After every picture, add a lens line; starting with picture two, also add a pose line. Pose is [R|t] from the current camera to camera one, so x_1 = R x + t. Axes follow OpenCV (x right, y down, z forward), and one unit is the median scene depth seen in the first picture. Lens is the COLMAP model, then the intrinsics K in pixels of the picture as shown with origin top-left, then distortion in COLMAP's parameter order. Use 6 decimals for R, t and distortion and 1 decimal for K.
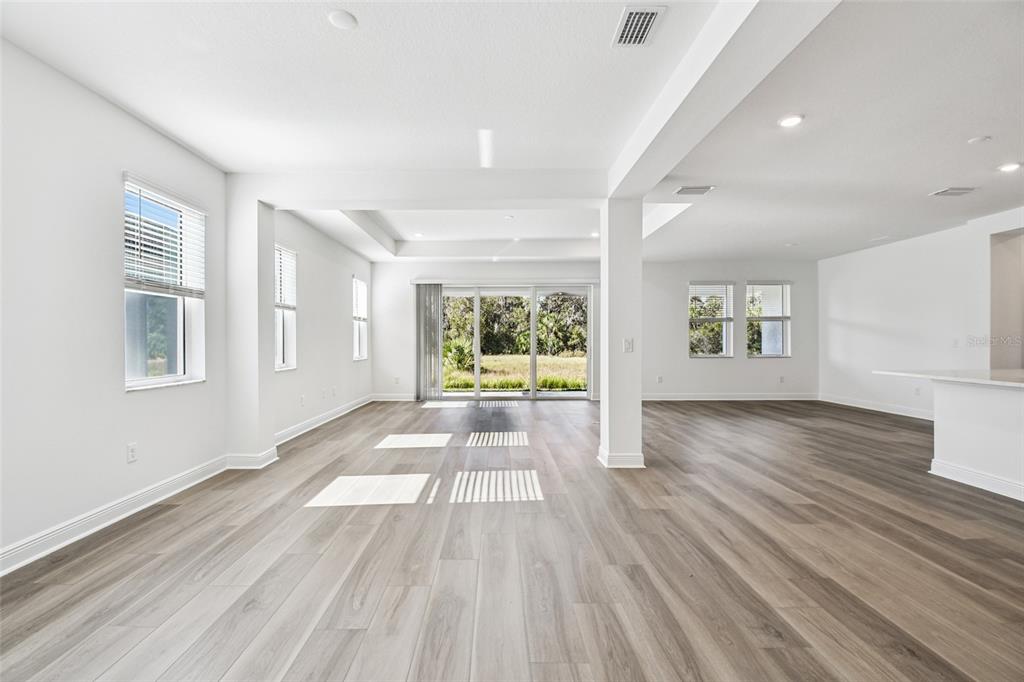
lens RADIAL K [[449.8, 0, 508.0], [0, 449.8, 342.3], [0, 0, 1]] dist [-0.013618, -0.000740]
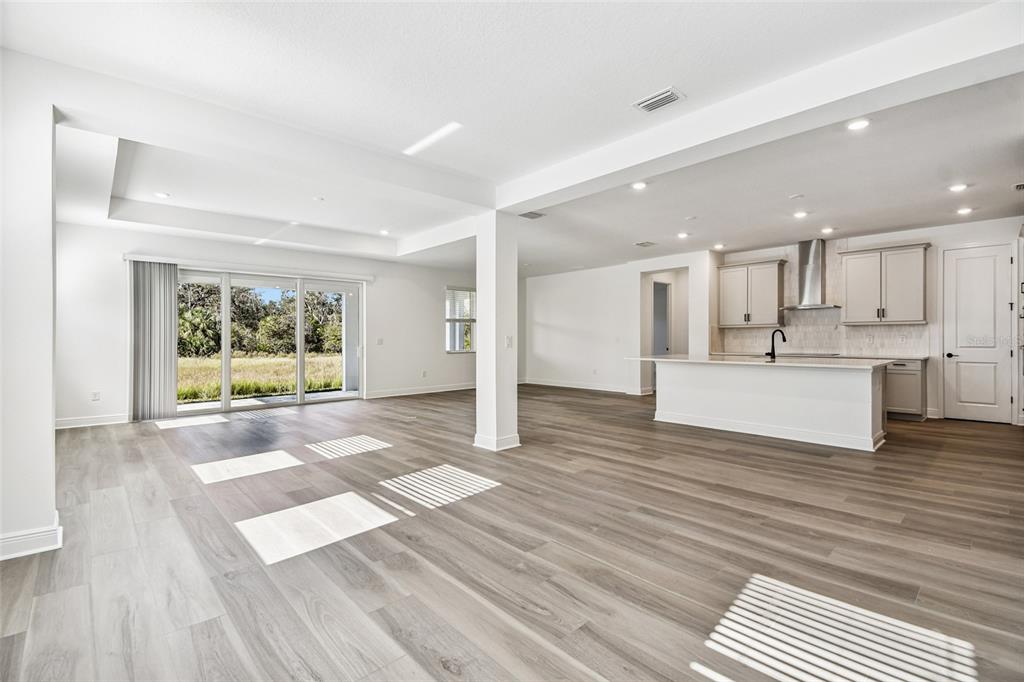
lens RADIAL K [[437.4, 0, 505.2], [0, 437.4, 341.0], [0, 0, 1]] dist [0.010962, -0.013974]
pose [[0.754520, -0.005542, 0.656254, -0.489191], [0.005285, 0.999983, 0.002368, 0.004007], [-0.656256, 0.001682, 0.754537, 0.167347]]
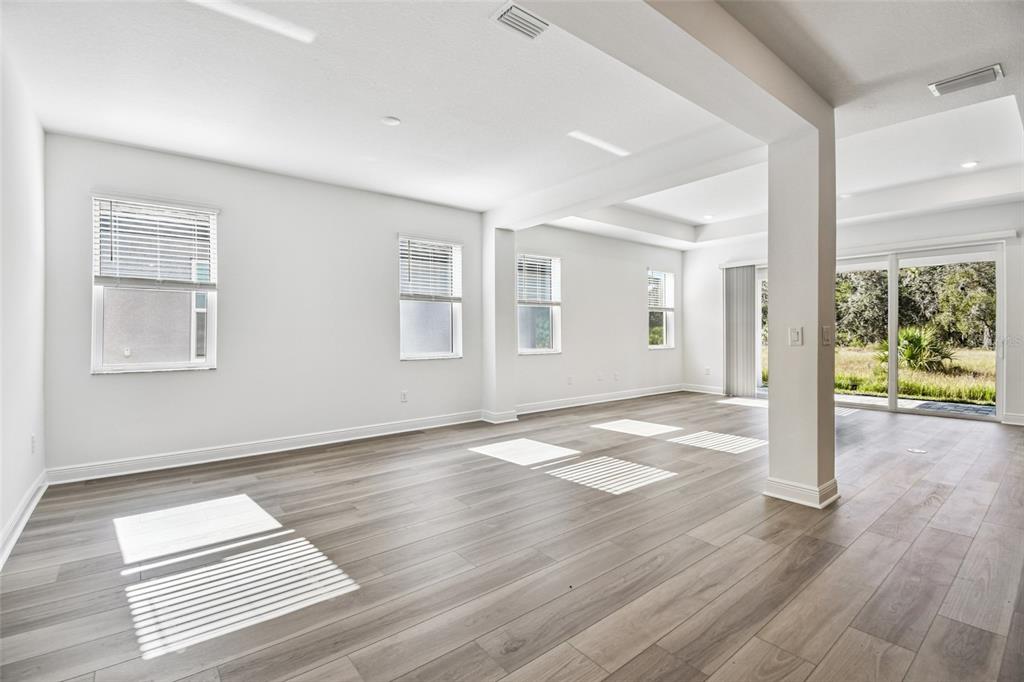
lens RADIAL K [[464.9, 0, 535.3], [0, 464.9, 331.0], [0, 0, 1]] dist [0.004301, -0.000281]
pose [[0.640825, -0.000177, -0.767687, 0.602476], [0.000199, 1.000000, -0.000064, -0.001299], [0.767687, -0.000111, 0.640825, 0.183761]]
